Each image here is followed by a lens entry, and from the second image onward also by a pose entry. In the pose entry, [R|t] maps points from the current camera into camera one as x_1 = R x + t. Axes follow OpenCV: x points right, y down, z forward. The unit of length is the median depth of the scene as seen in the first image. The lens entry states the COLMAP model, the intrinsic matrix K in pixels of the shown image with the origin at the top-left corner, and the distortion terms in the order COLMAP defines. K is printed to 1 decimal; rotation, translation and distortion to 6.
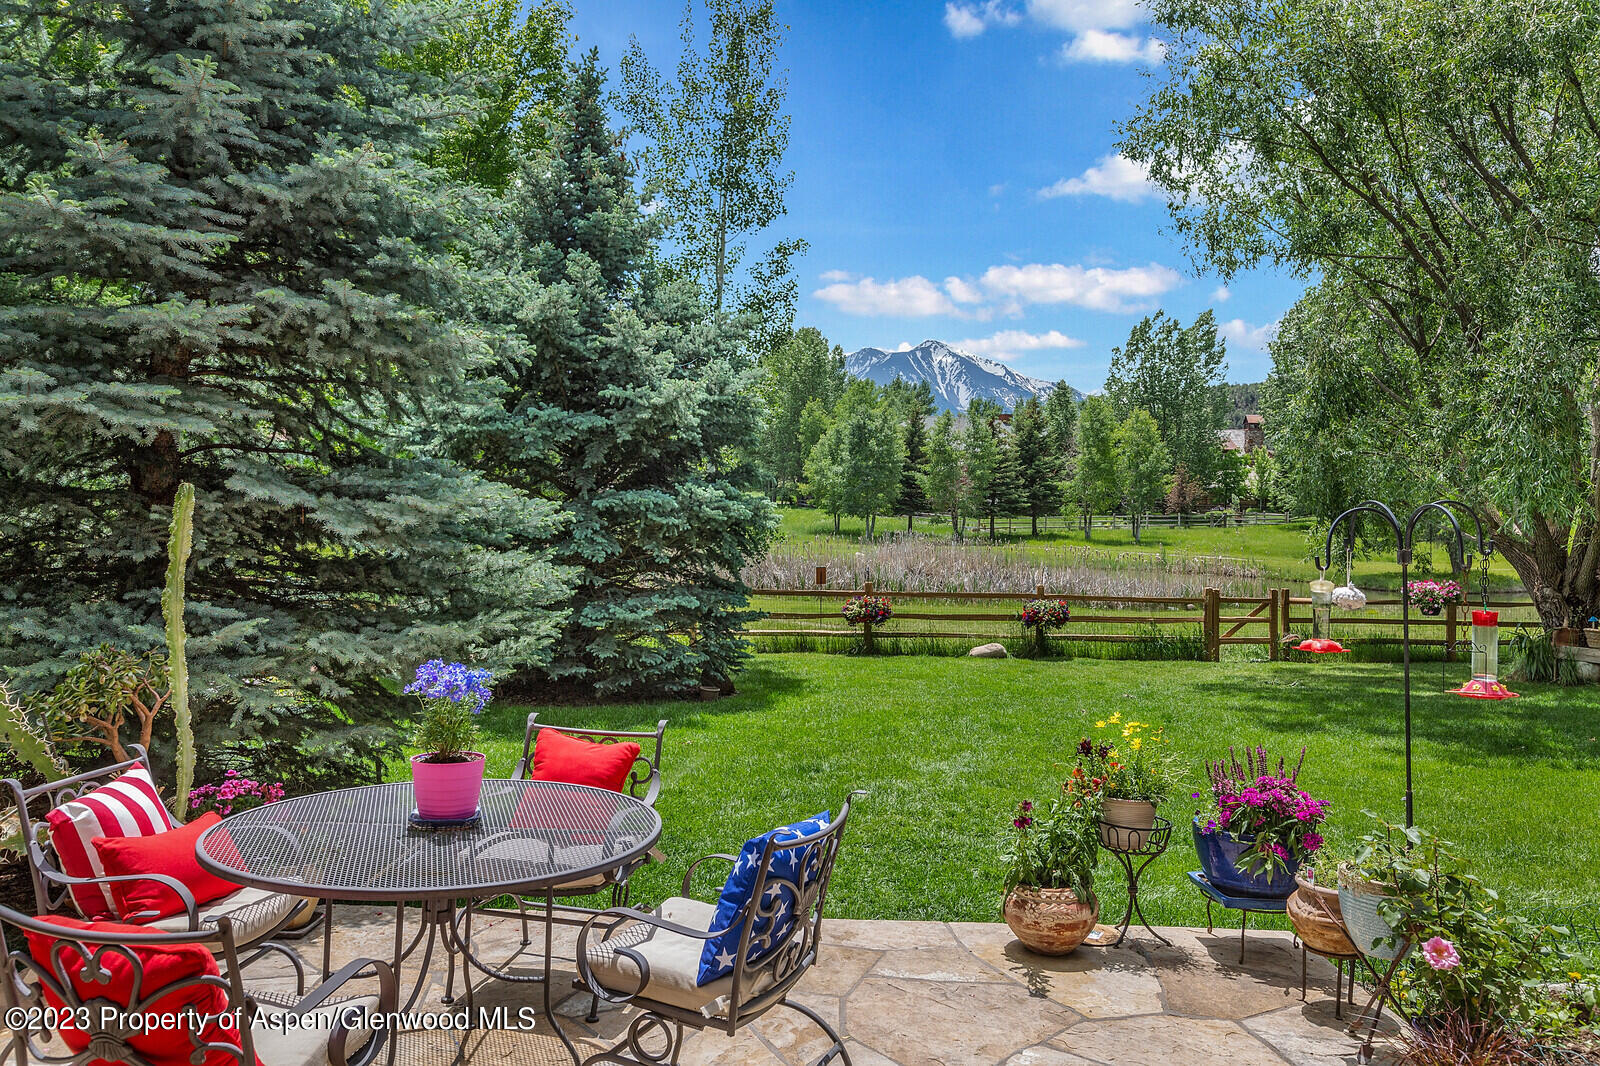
lens RADIAL K [[1171.1, 0, 798.3], [0, 1171.1, 485.4], [0, 0, 1]] dist [-0.003112, -0.002553]
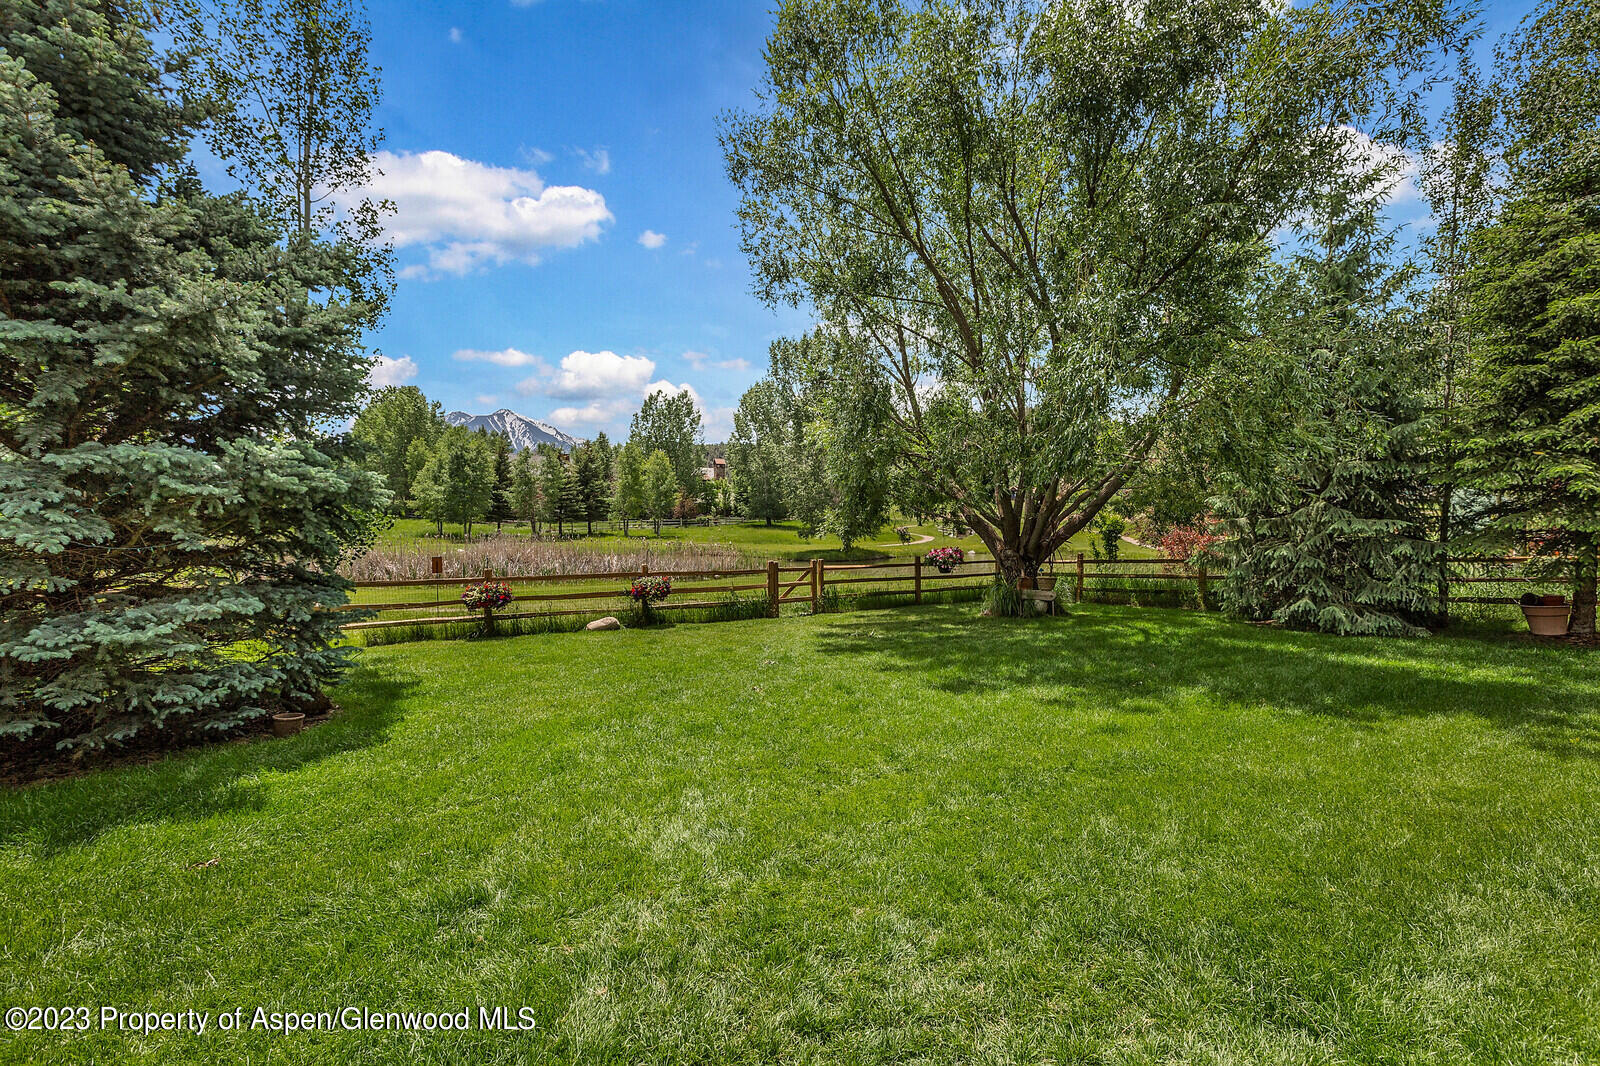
lens RADIAL K [[719.9, 0, 791.1], [0, 719.9, 523.6], [0, 0, 1]] dist [0.013669, -0.000065]
pose [[0.882186, -0.017880, 0.470561, -0.004755], [0.006300, 0.999638, 0.026173, 0.025326], [-0.470858, -0.020125, 0.881979, 0.285826]]
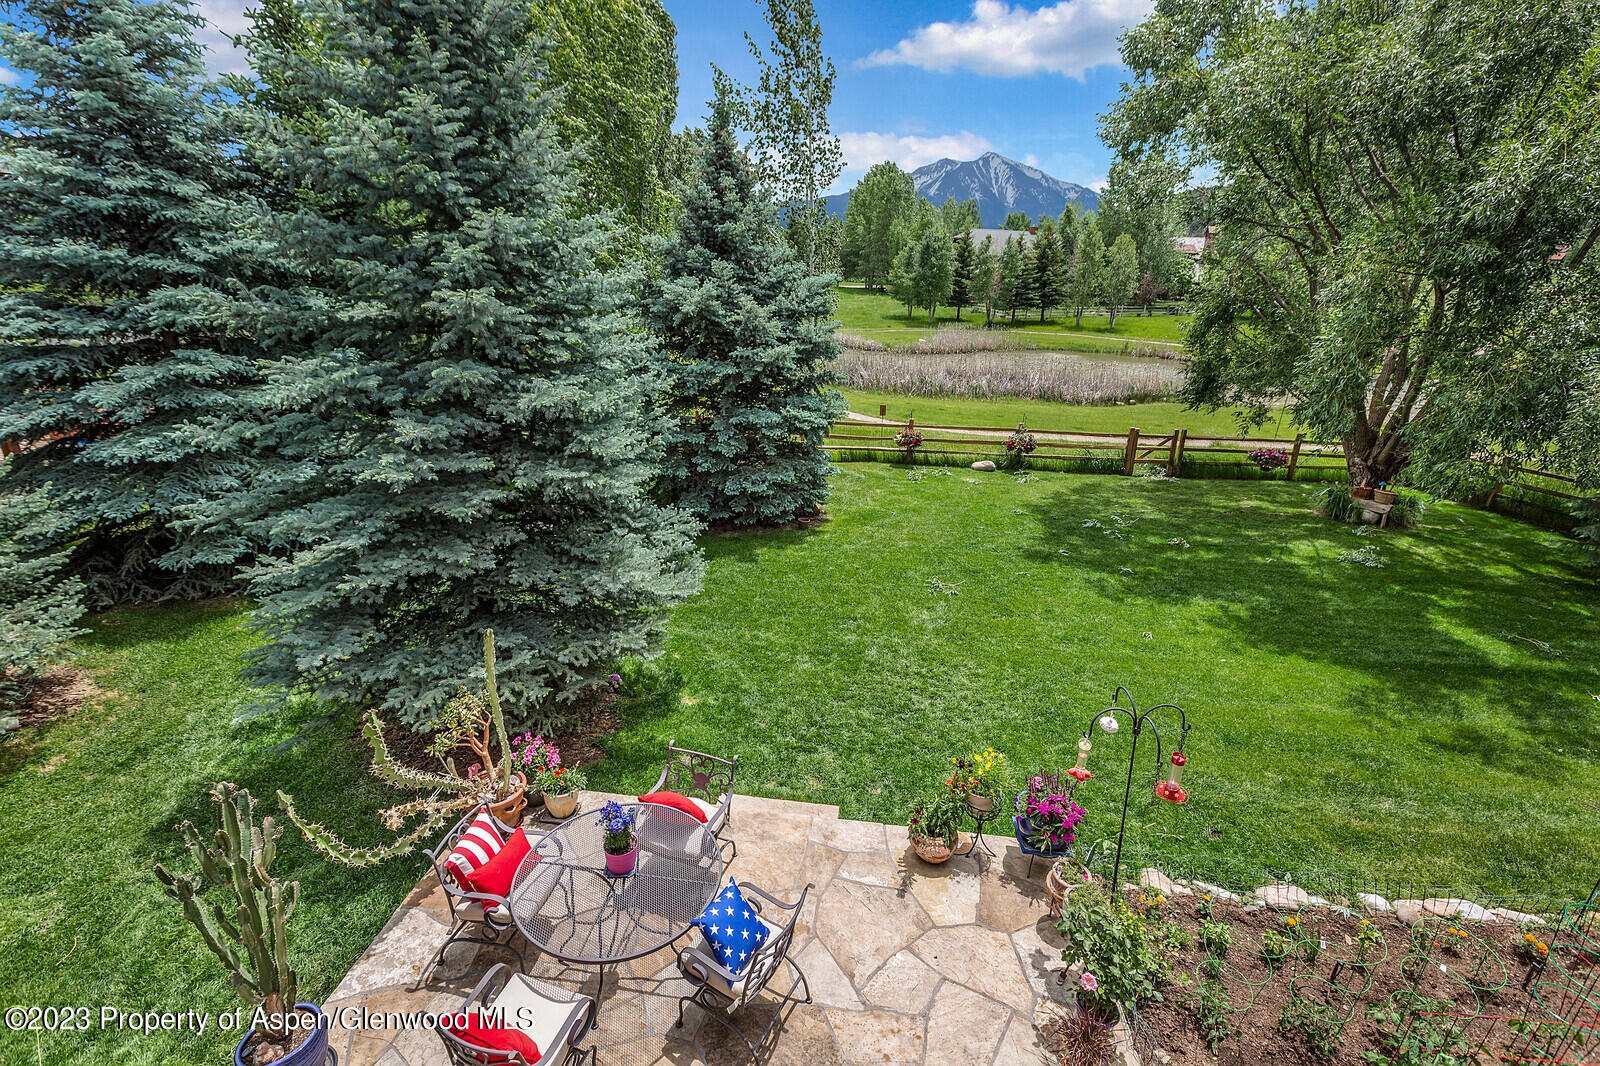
lens RADIAL K [[729.2, 0, 801.6], [0, 729.2, 515.9], [0, 0, 1]] dist [0.002424, -0.003148]
pose [[0.993208, 0.044742, -0.107404, 0.023415], [-0.006099, 0.941859, 0.335953, -0.124674], [0.116190, -0.333016, 0.935735, 0.004231]]
